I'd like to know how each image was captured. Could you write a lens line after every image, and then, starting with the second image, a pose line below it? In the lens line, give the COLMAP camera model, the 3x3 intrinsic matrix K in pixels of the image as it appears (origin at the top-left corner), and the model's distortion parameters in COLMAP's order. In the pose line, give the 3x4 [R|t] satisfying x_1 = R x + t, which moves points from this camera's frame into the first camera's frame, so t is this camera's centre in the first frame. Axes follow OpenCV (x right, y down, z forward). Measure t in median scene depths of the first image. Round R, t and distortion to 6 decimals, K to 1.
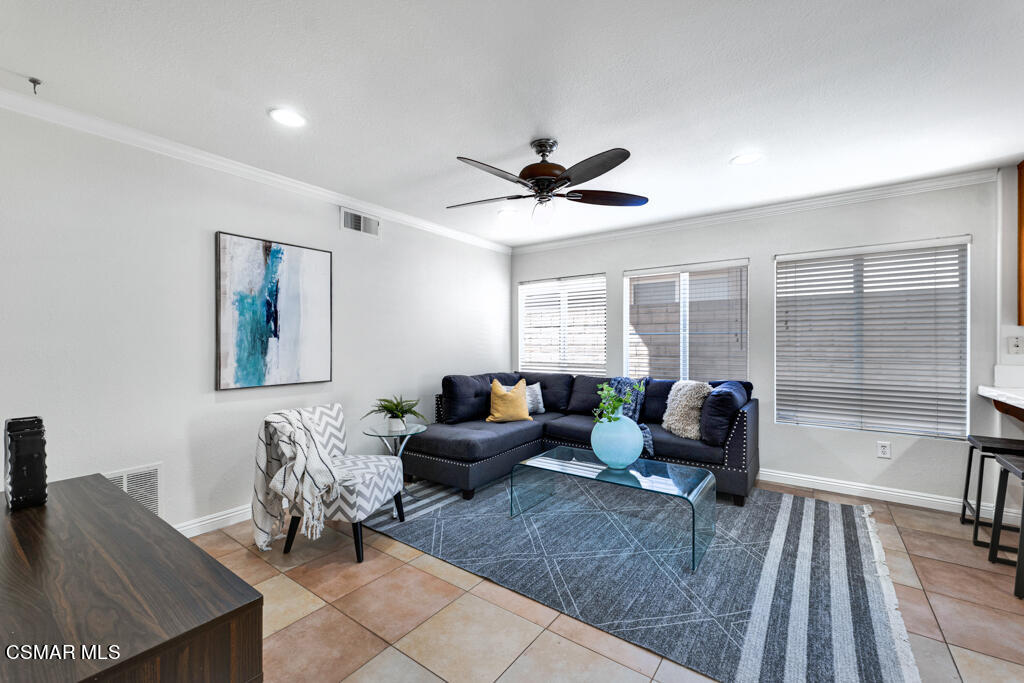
lens RADIAL K [[415.5, 0, 504.9], [0, 415.5, 341.1], [0, 0, 1]] dist [0.009295, -0.000027]
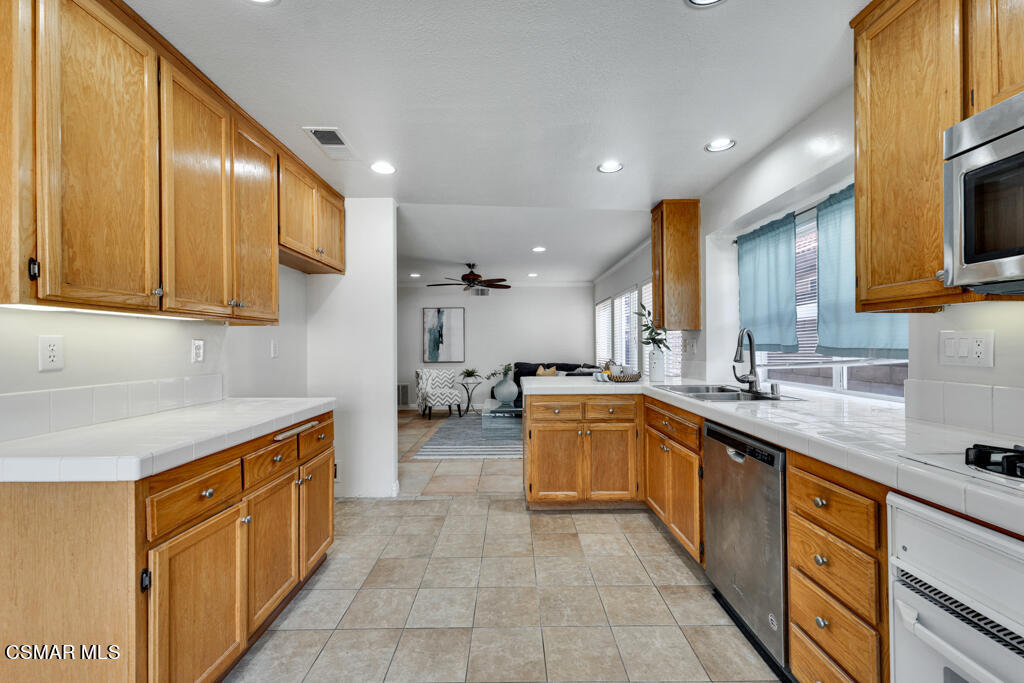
lens RADIAL K [[426.1, 0, 510.4], [0, 426.1, 344.1], [0, 0, 1]] dist [0.003519, -0.000589]
pose [[0.587636, -0.010982, -0.809051, 1.925321], [0.005476, 0.999939, -0.009595, 0.021409], [0.809107, 0.001208, 0.587660, -0.247031]]
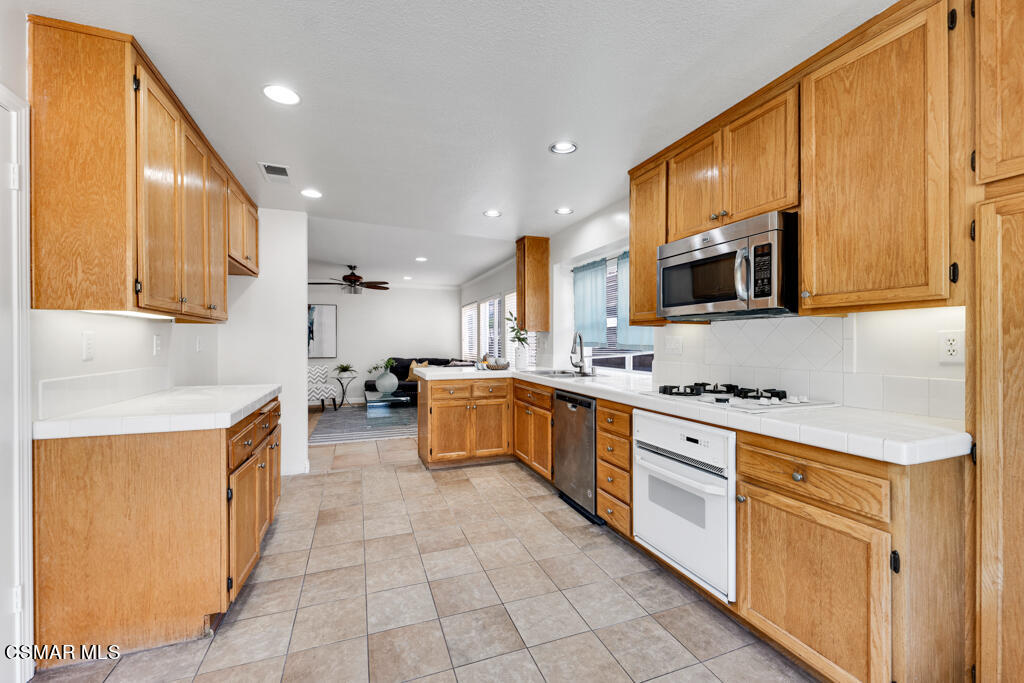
lens RADIAL K [[426.1, 0, 516.0], [0, 426.1, 343.5], [0, 0, 1]] dist [0.003519, -0.000589]
pose [[0.834784, -0.002692, -0.550570, 2.082912], [0.001703, 0.999996, -0.002306, 0.023275], [0.550574, 0.000987, 0.834786, -0.582516]]
